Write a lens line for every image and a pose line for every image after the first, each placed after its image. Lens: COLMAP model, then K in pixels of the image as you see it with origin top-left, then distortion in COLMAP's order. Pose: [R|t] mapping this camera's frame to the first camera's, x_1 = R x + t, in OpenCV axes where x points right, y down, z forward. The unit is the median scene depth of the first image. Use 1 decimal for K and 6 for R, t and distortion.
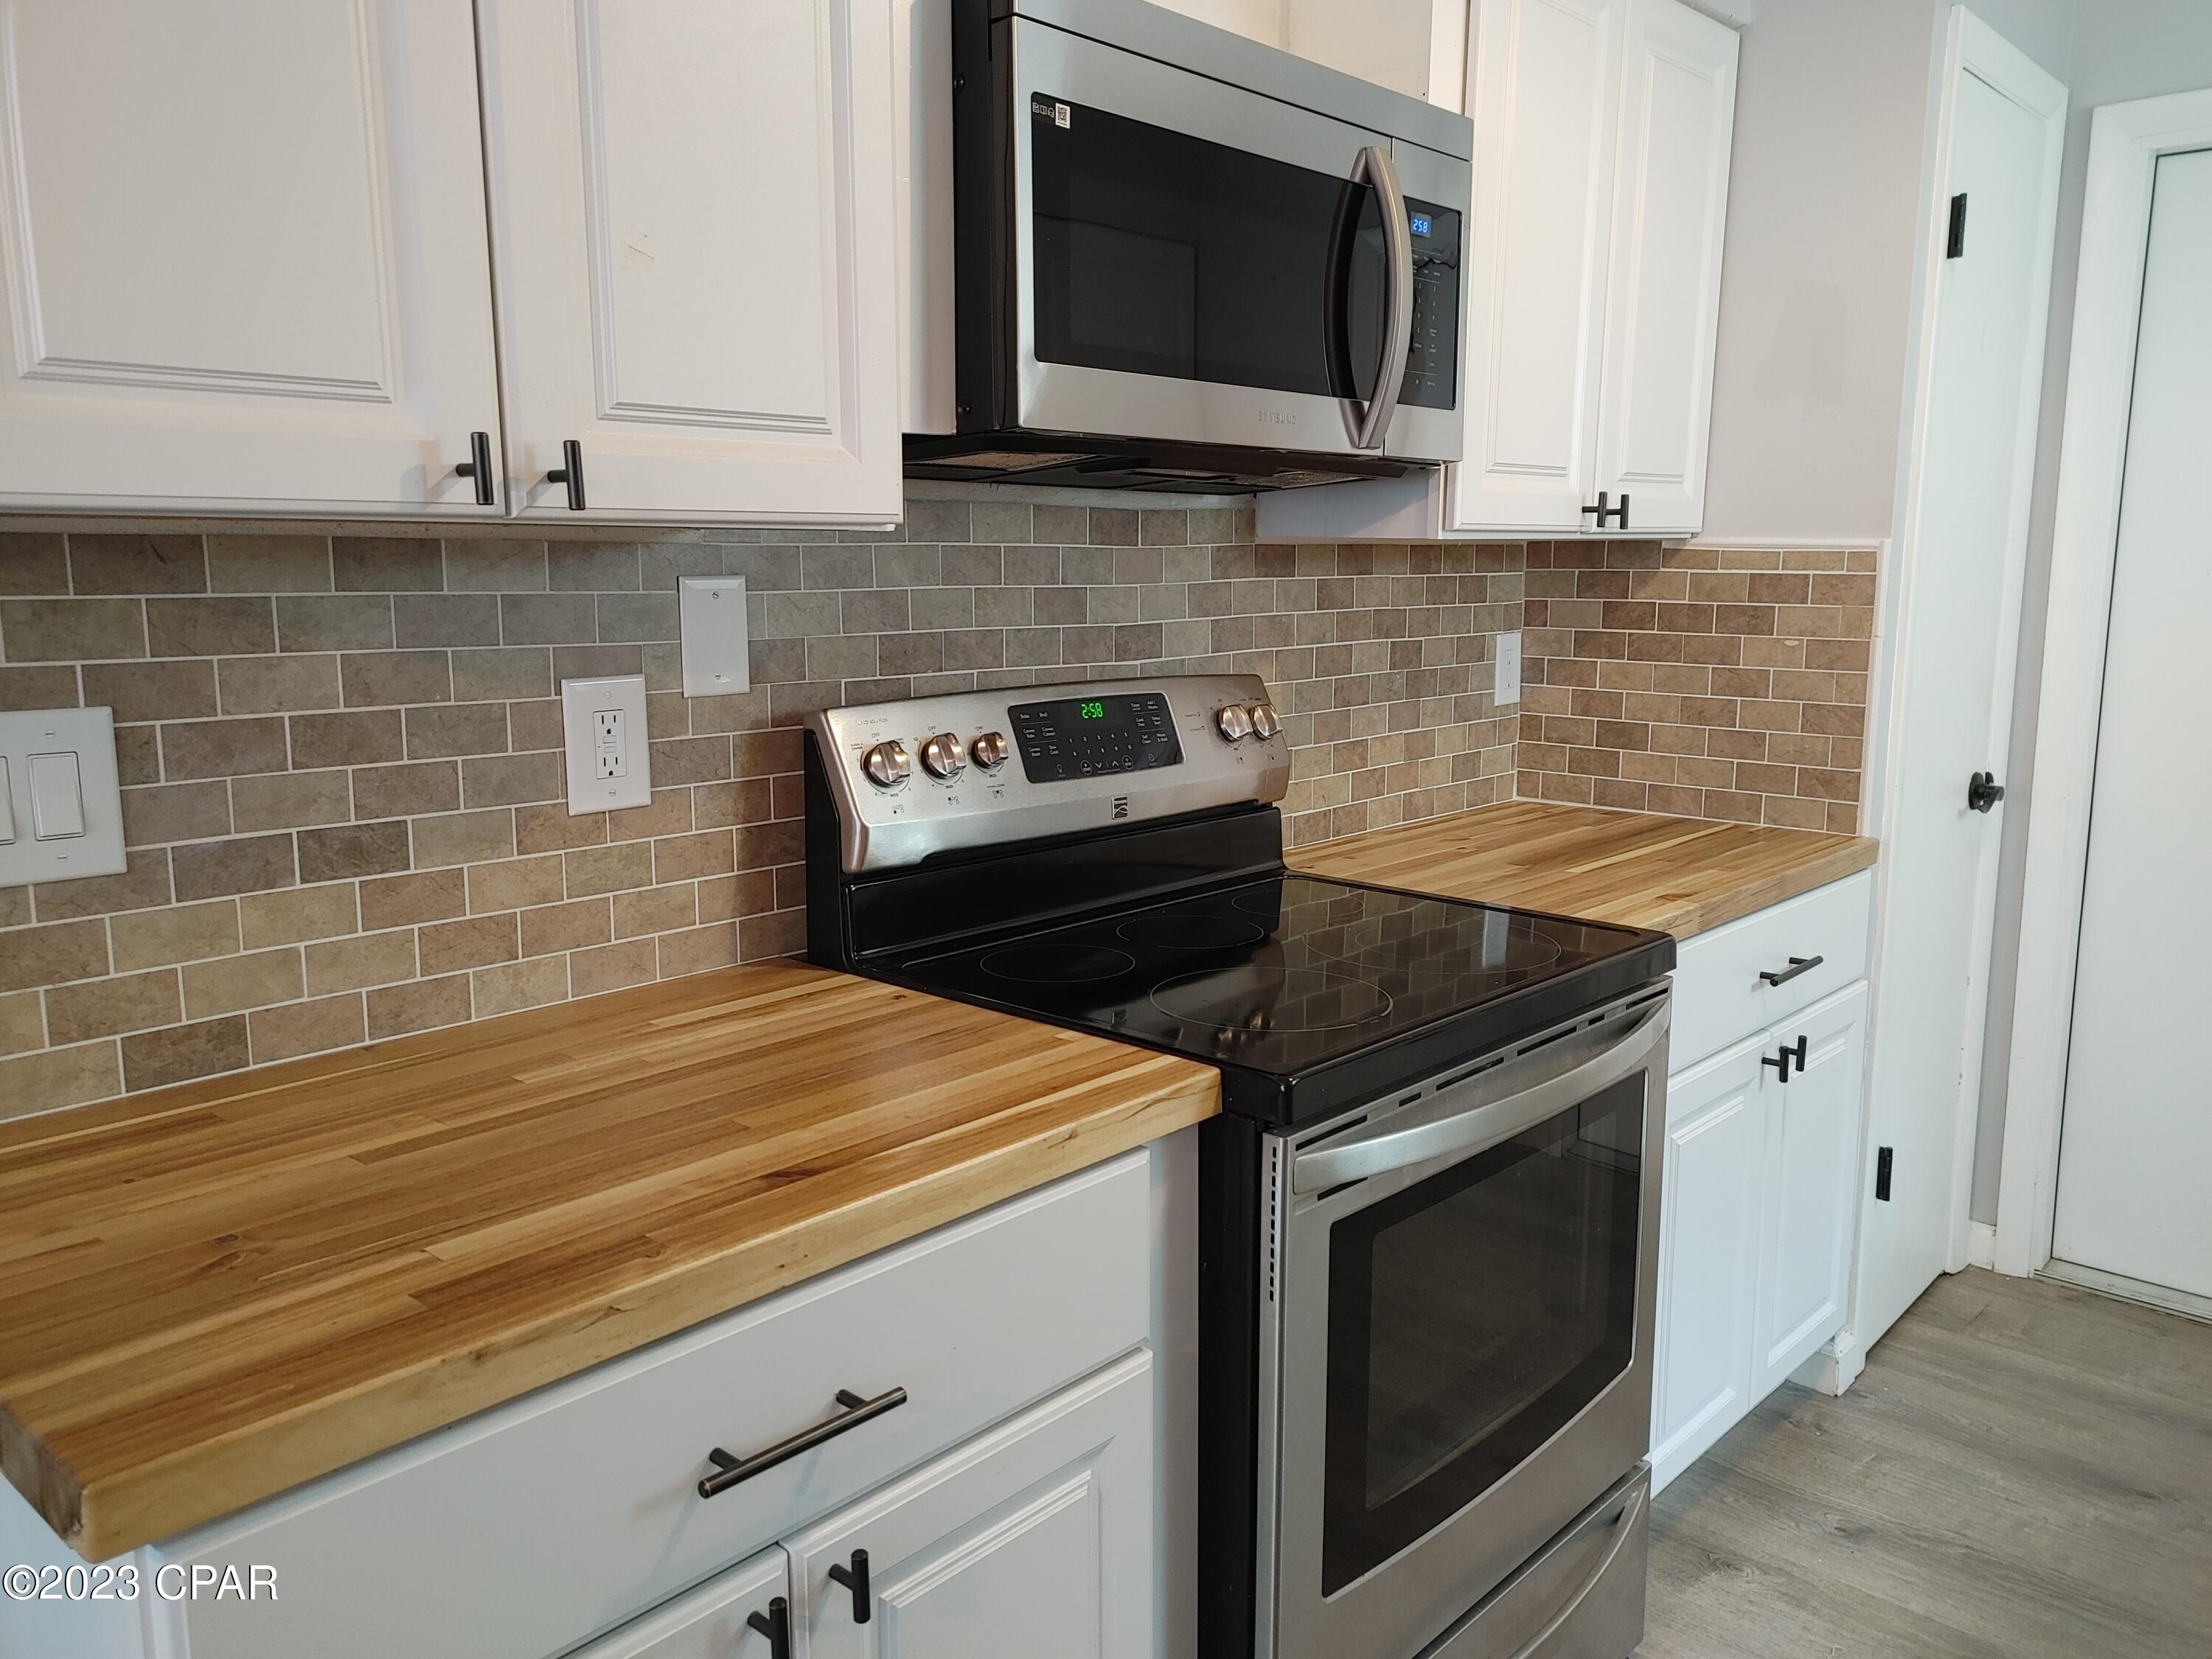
lens RADIAL K [[1731.3, 0, 1106.0], [0, 1731.3, 829.5], [0, 0, 1]] dist [0.061950, -0.011663]
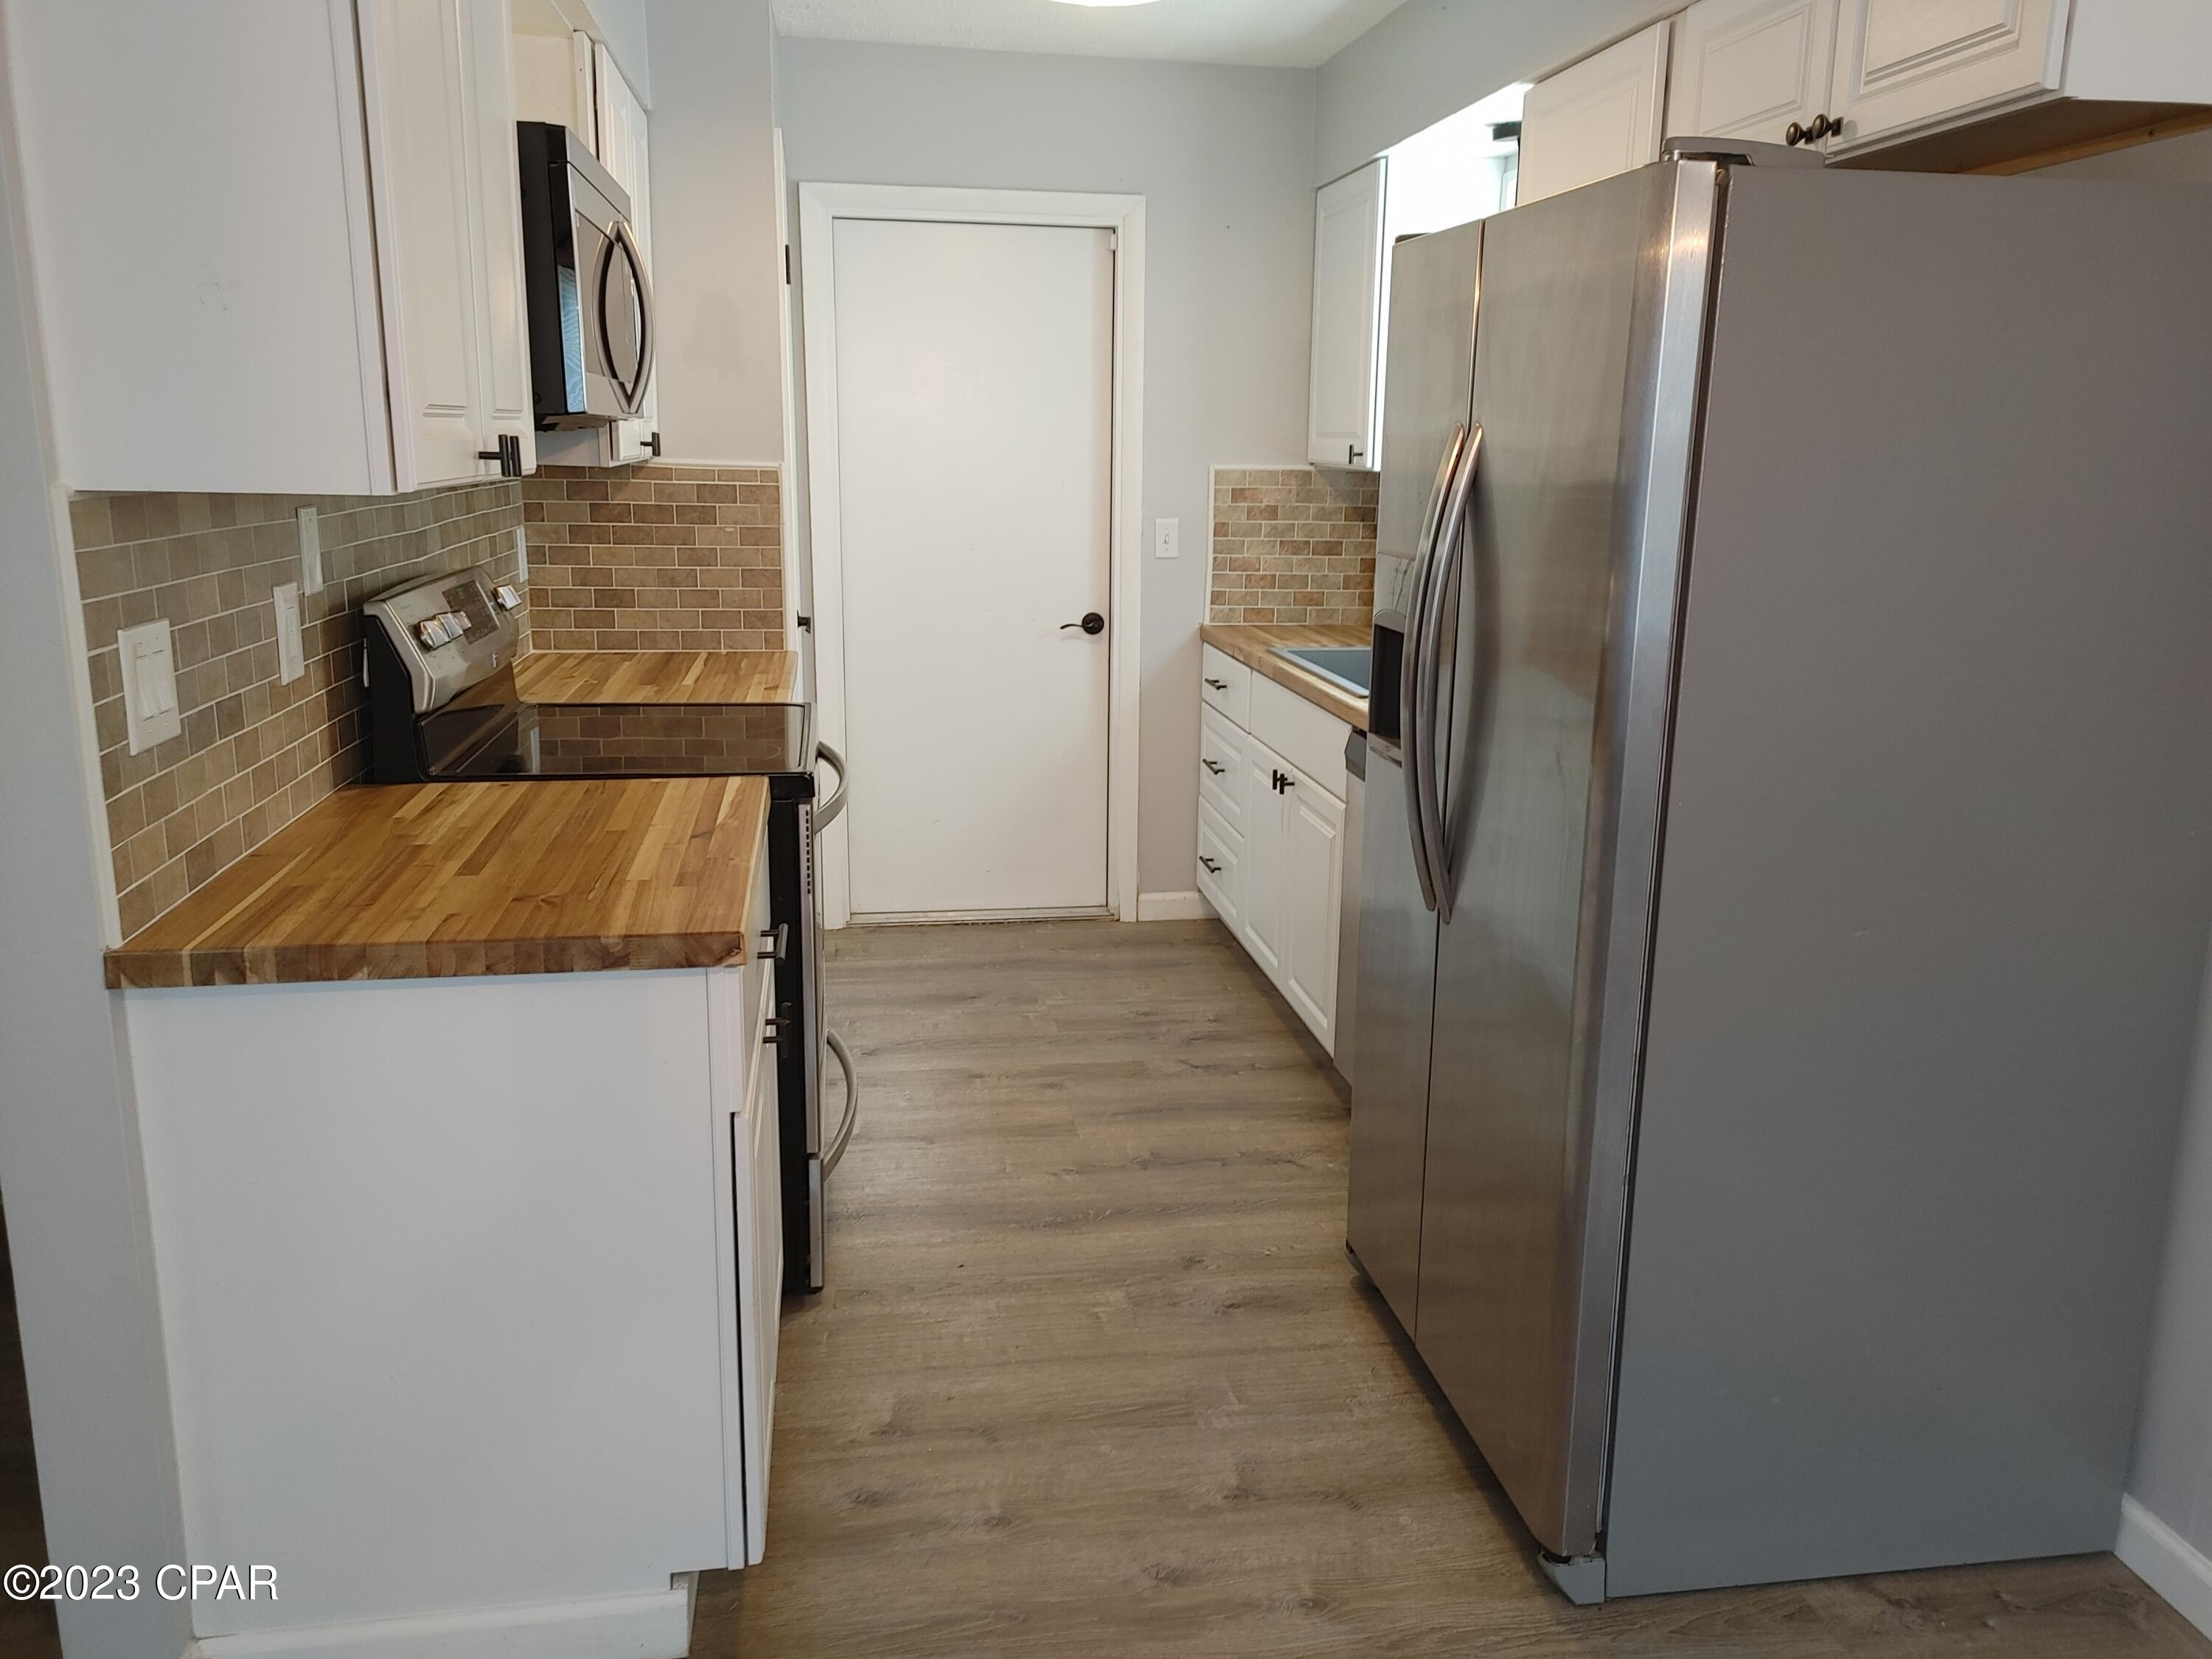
lens RADIAL K [[1739.1, 0, 1154.8], [0, 1739.1, 815.5], [0, 0, 1]] dist [0.056077, -0.005952]
pose [[0.622969, -0.161448, 0.765405, -0.574371], [0.114858, 0.986743, 0.114652, 0.007729], [-0.773769, 0.016488, 0.633254, -0.248533]]
